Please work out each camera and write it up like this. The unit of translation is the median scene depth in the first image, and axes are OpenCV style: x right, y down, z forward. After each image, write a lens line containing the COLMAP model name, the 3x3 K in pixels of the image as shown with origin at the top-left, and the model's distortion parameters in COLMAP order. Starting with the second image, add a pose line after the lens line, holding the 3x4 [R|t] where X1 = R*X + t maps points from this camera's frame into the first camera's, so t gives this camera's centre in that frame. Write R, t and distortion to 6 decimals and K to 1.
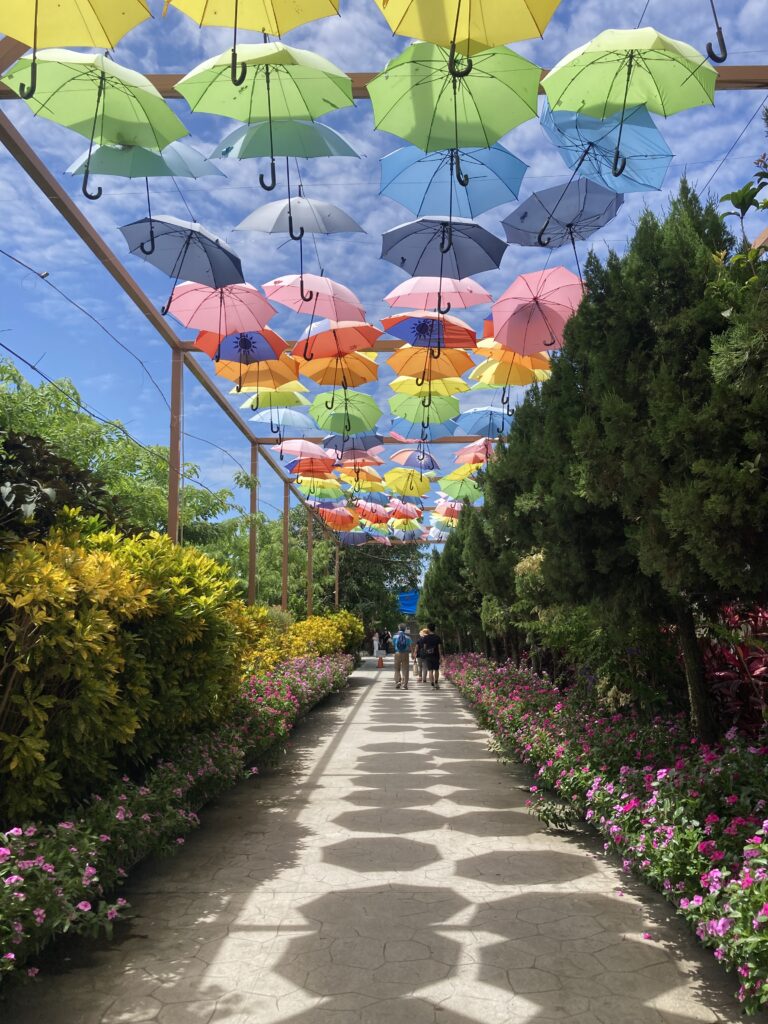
lens RADIAL K [[850.7, 0, 374.5], [0, 850.7, 514.6], [0, 0, 1]] dist [0.084578, -0.095347]
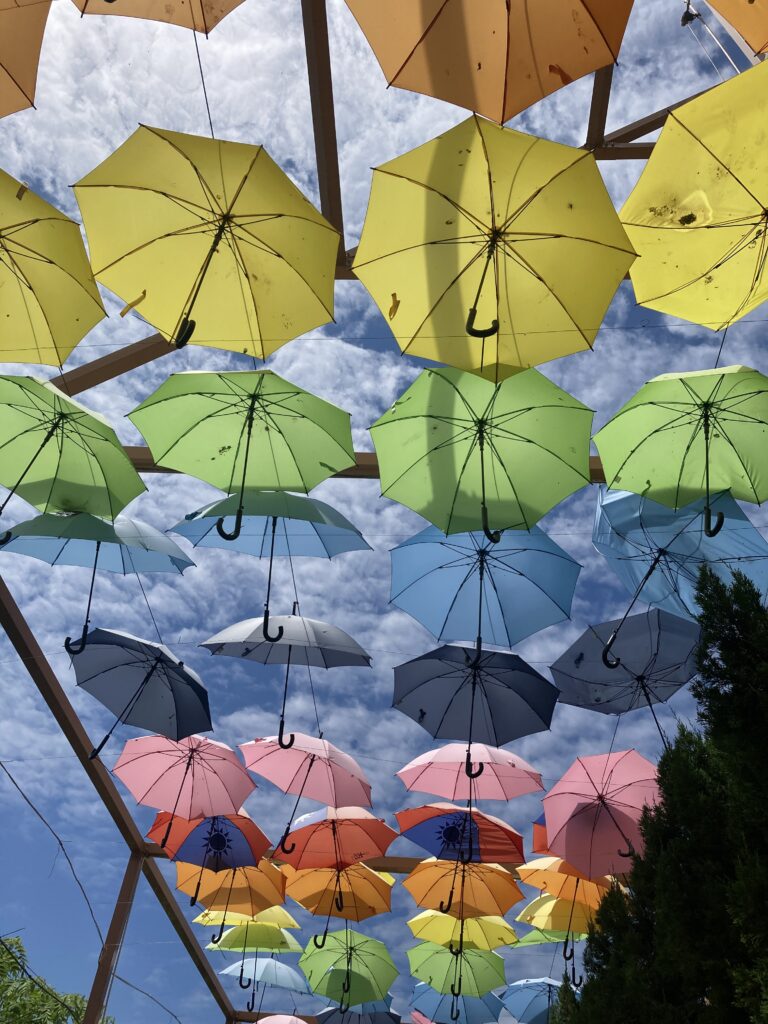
lens RADIAL K [[850.7, 0, 374.5], [0, 850.7, 514.6], [0, 0, 1]] dist [0.084578, -0.095347]
pose [[0.996341, 0.048328, -0.070484, 0.031140], [-0.081065, 0.795555, -0.600434, 0.020227], [0.027056, 0.603951, 0.796562, 0.242500]]
